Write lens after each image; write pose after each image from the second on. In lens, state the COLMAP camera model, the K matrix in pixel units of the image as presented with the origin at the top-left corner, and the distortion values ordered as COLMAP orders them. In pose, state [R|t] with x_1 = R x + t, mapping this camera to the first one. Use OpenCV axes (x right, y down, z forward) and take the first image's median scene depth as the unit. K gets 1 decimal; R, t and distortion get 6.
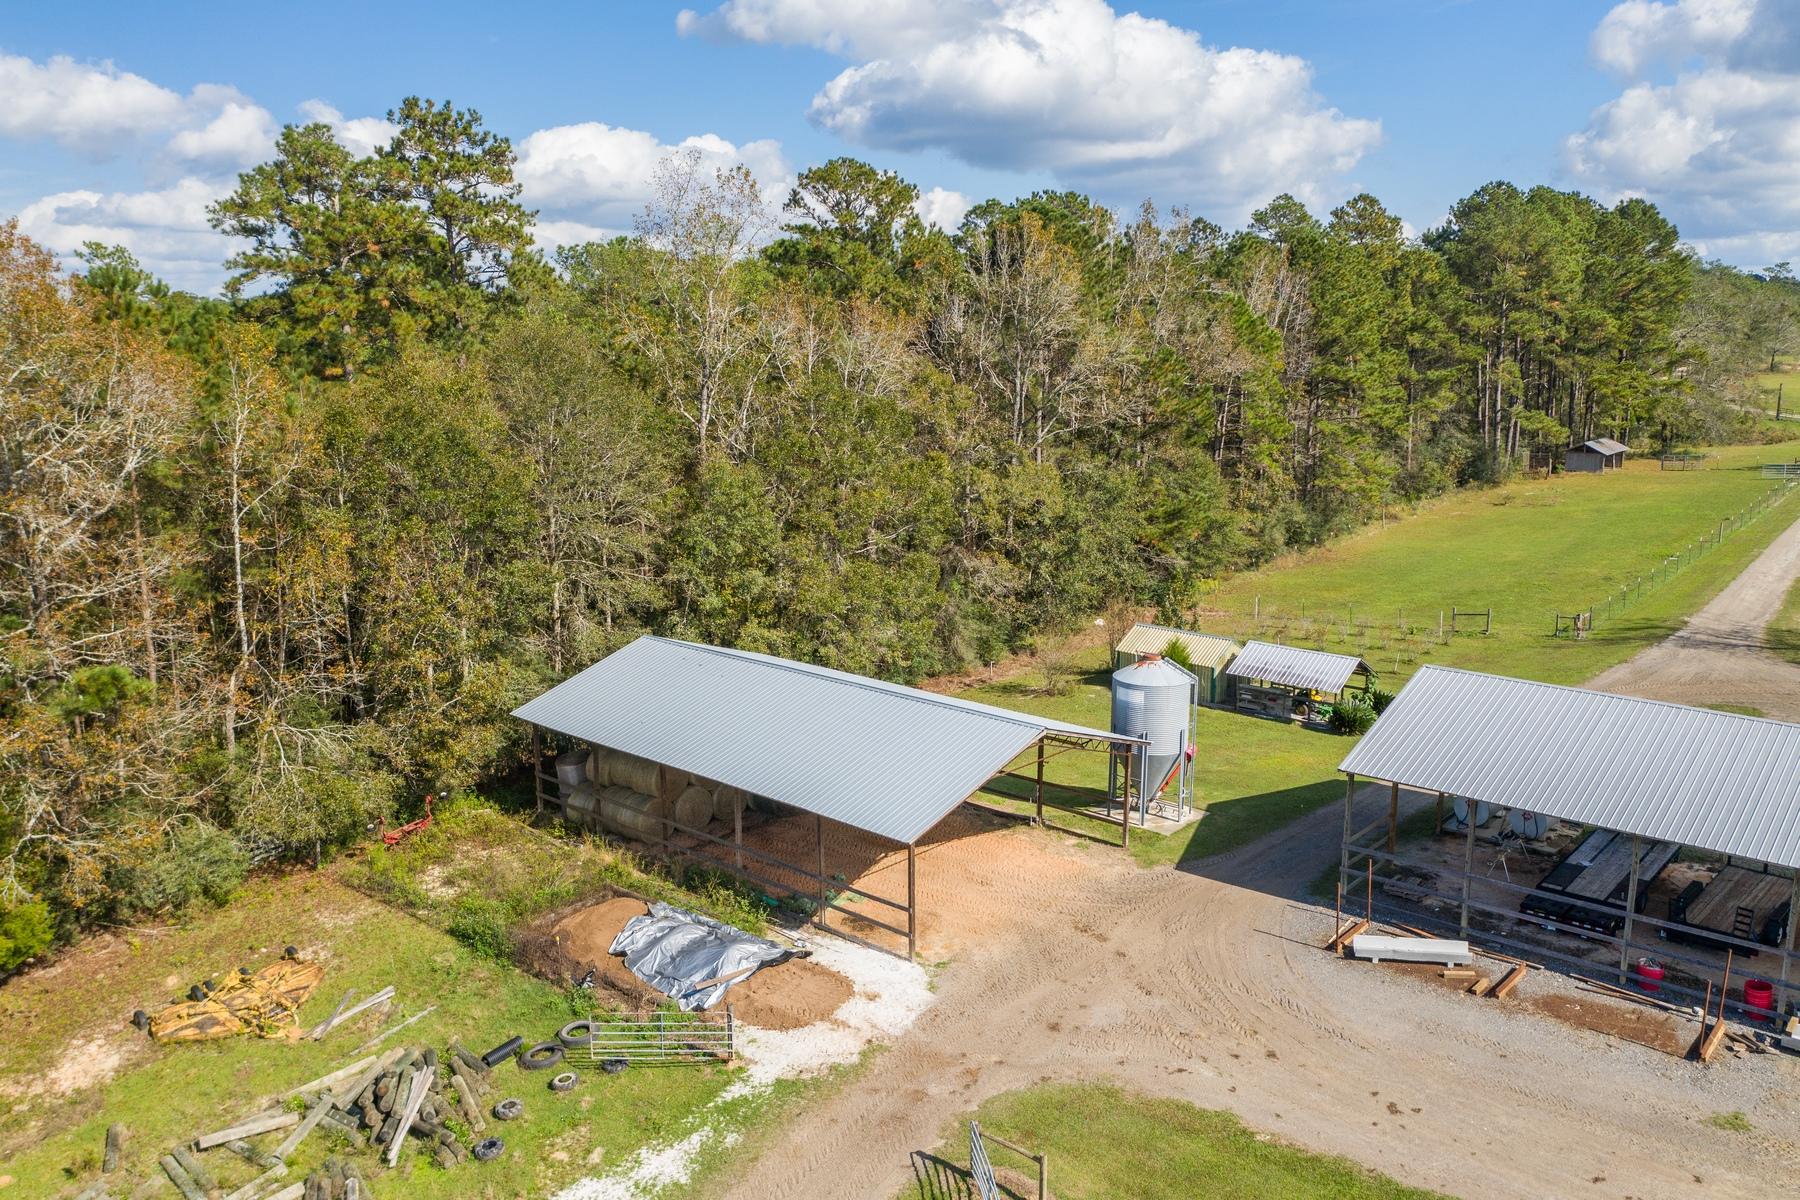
lens RADIAL K [[1412.6, 0, 898.0], [0, 1412.6, 605.2], [0, 0, 1]] dist [-0.014715, 0.005592]
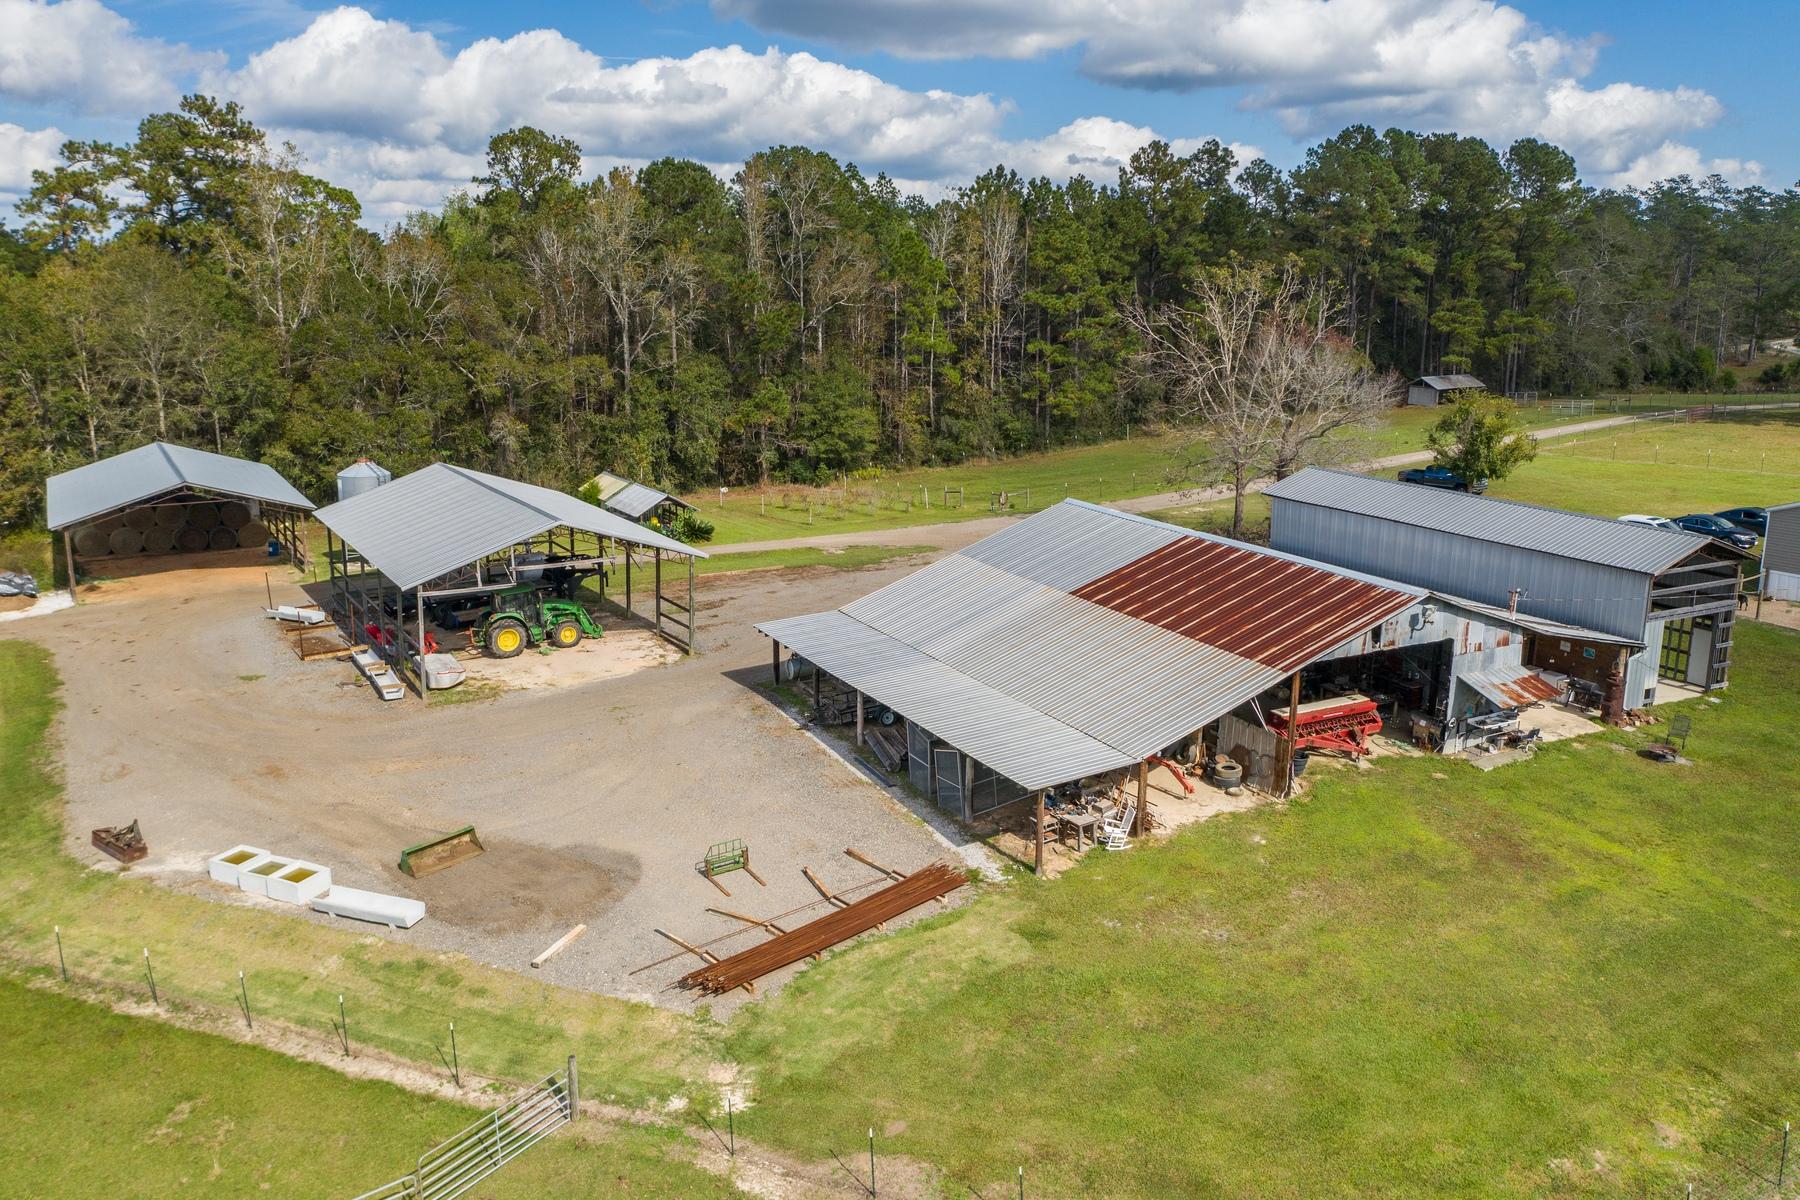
lens RADIAL K [[1405.5, 0, 900.0], [0, 1405.5, 600.0], [0, 0, 1]] dist [-0.011302, -0.003032]
pose [[0.957105, 0.074698, -0.279945, 1.214993], [-0.065597, 0.996972, 0.041754, 0.088710], [0.282217, -0.021599, 0.959108, -0.319912]]
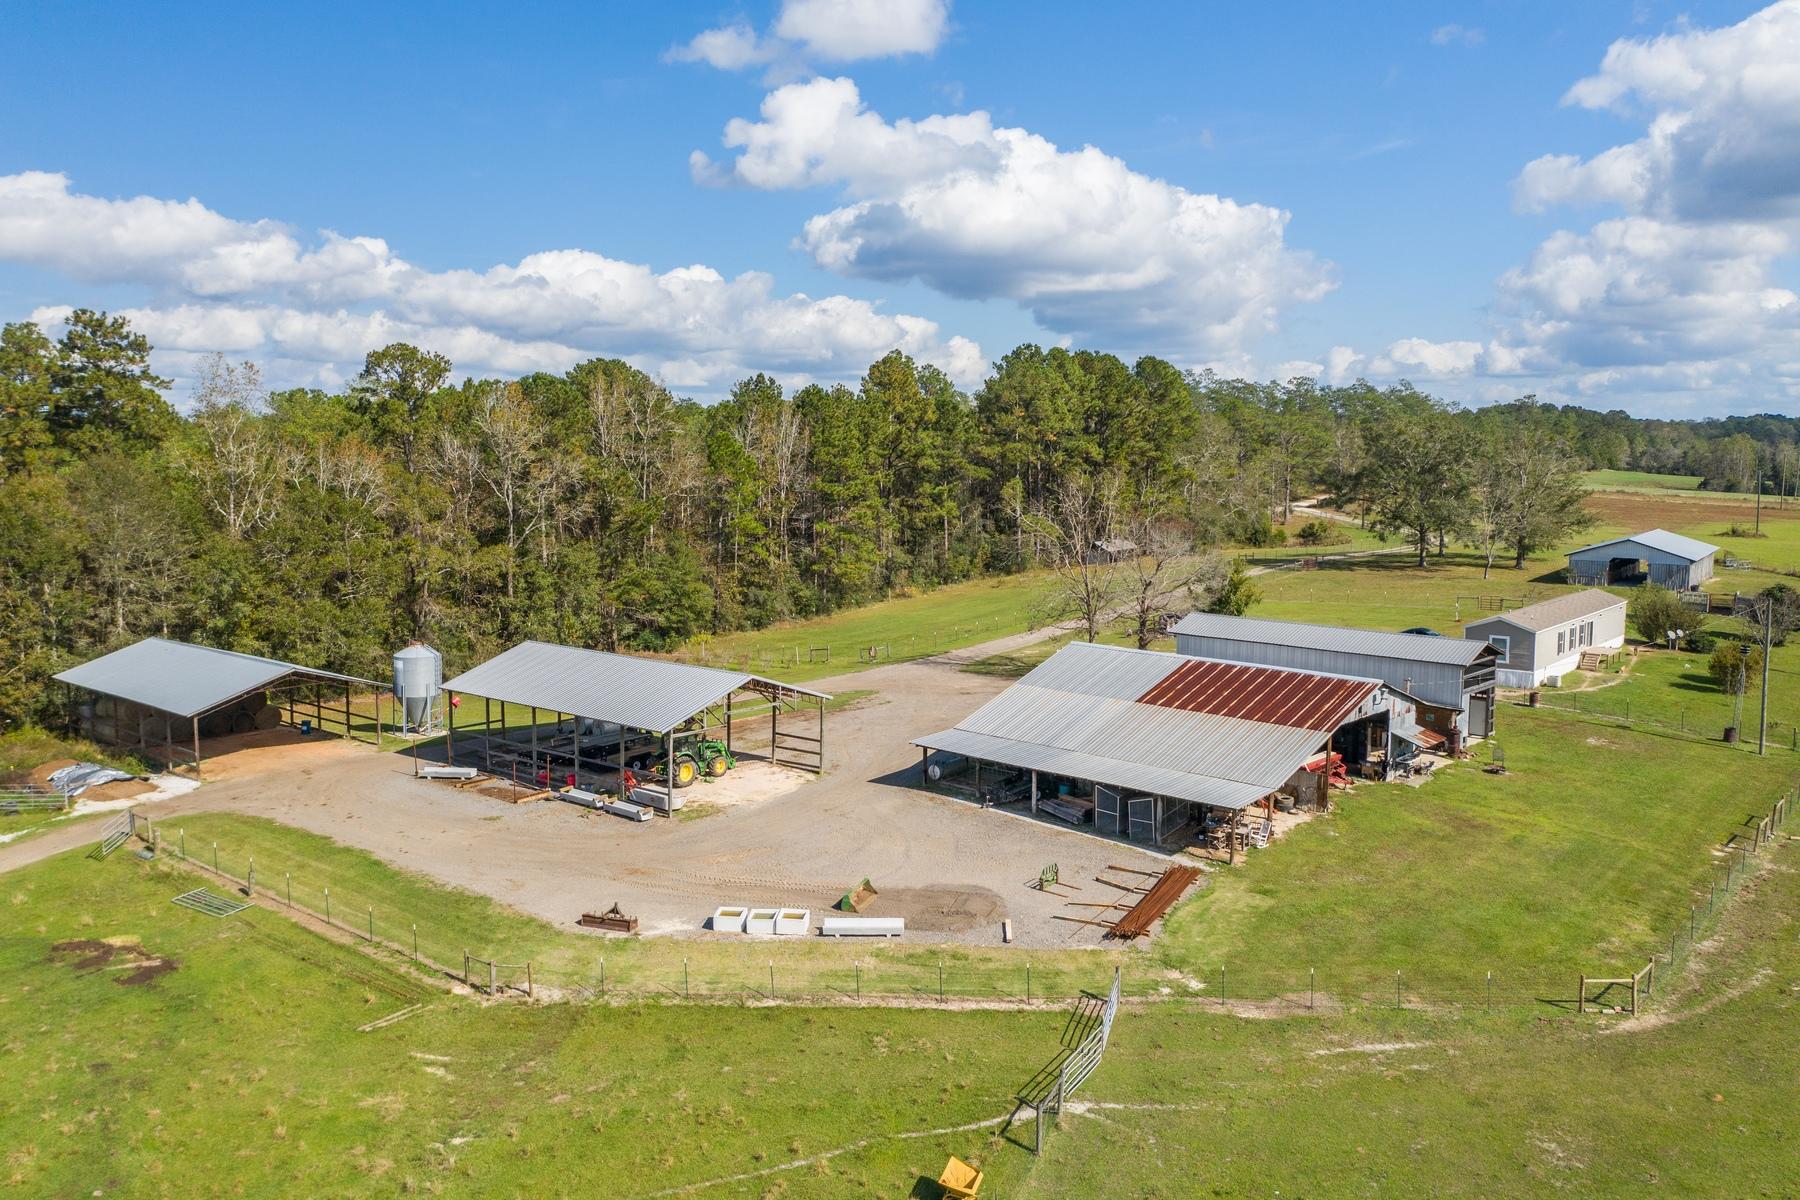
lens RADIAL K [[1405.5, 0, 900.0], [0, 1405.5, 600.0], [0, 0, 1]] dist [-0.011302, -0.003032]
pose [[0.999155, 0.001912, 0.041053, 0.735101], [0.001580, 0.996393, -0.084840, 0.136872], [-0.041067, 0.084833, 0.995549, -0.815404]]
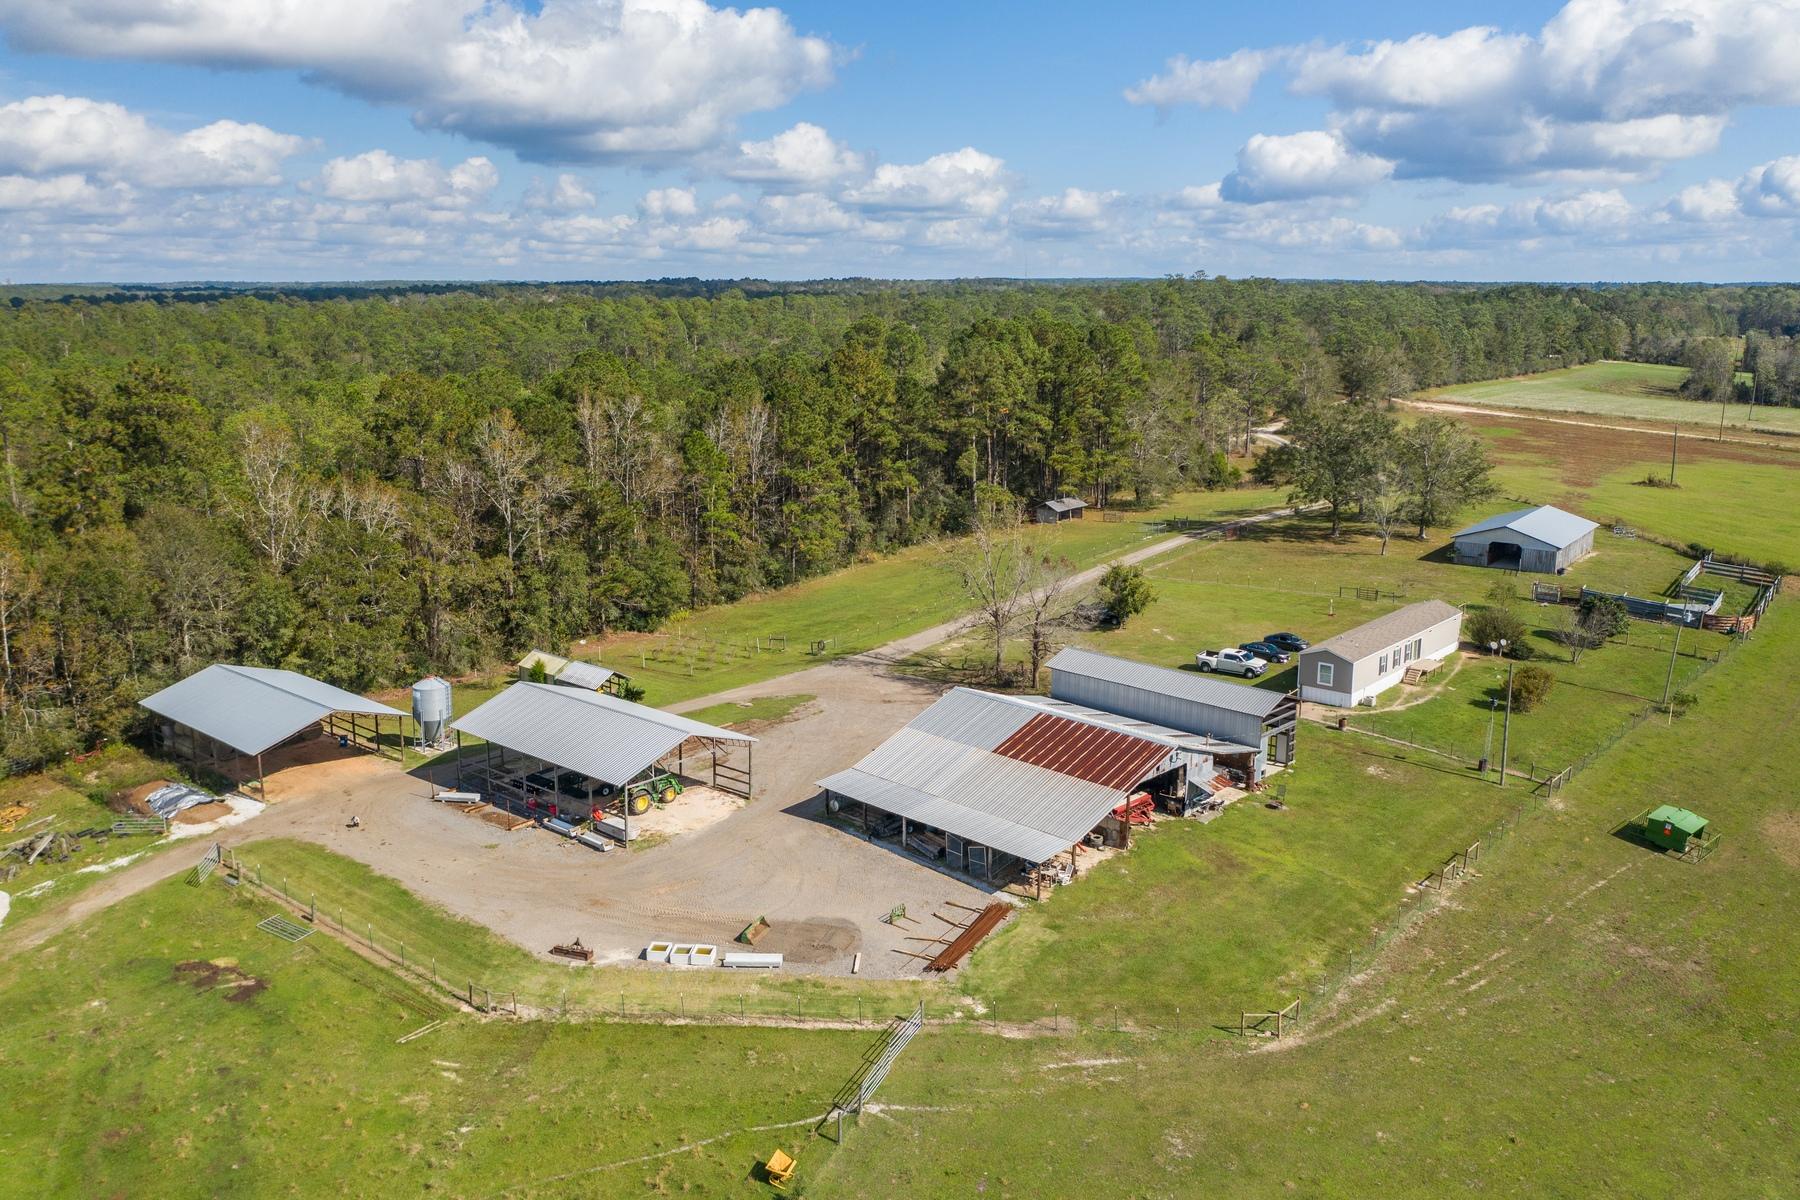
lens RADIAL K [[1412.6, 0, 898.0], [0, 1412.6, 605.2], [0, 0, 1]] dist [-0.014715, 0.005592]
pose [[0.999688, -0.001515, 0.024921, 0.873258], [0.000970, 0.999760, 0.021873, -0.124165], [-0.024949, -0.021842, 0.999450, -1.236440]]
